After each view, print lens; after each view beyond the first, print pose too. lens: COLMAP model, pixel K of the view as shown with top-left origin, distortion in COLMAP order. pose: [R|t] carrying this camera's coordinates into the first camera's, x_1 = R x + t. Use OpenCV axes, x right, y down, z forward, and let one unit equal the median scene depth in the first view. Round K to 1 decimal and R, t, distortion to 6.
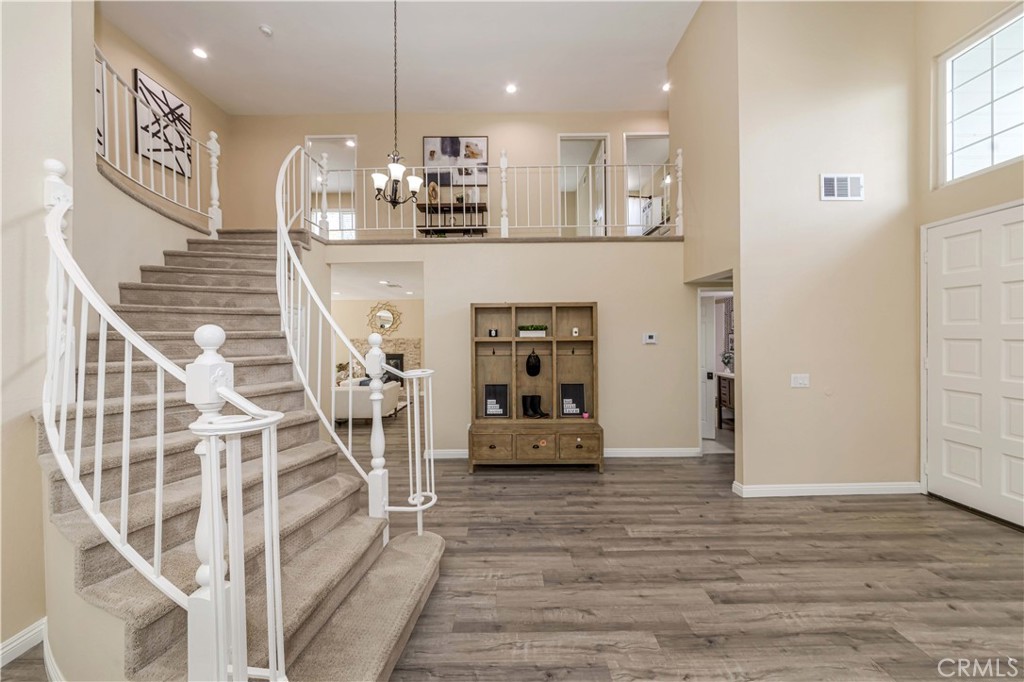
lens RADIAL K [[377.1, 0, 512.3], [0, 377.1, 335.8], [0, 0, 1]] dist [-0.005324, -0.000026]
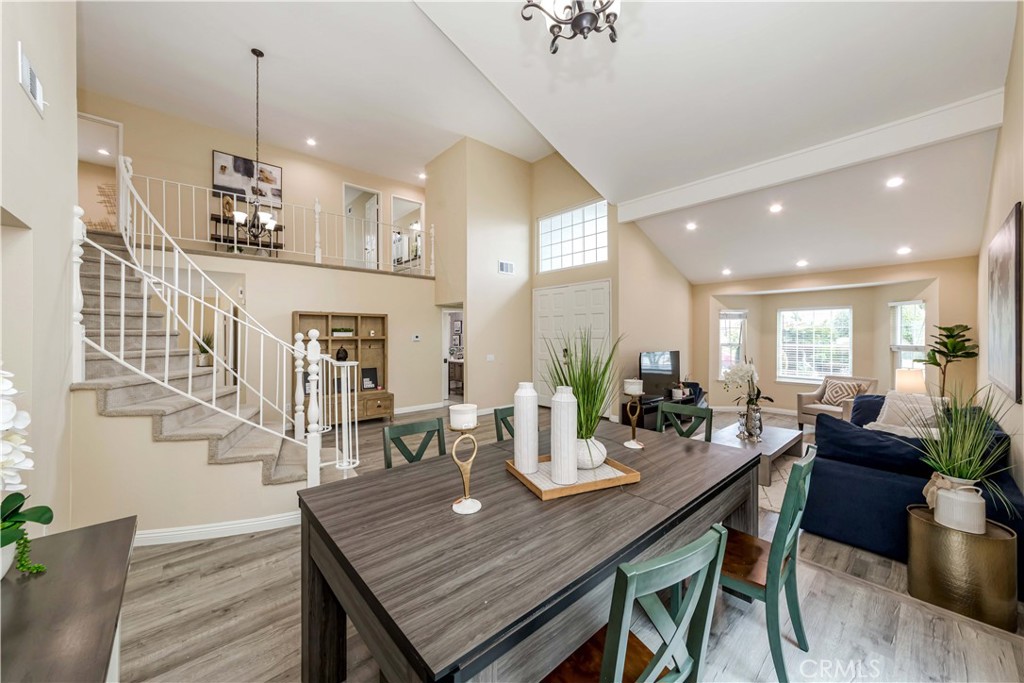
lens RADIAL K [[377.1, 0, 512.3], [0, 377.1, 336.3], [0, 0, 1]] dist [-0.005324, -0.000026]
pose [[0.745095, 0.005329, 0.666937, -0.420485], [-0.003459, 0.999986, -0.004126, 0.005893], [-0.666950, 0.000767, 0.745102, -0.496741]]
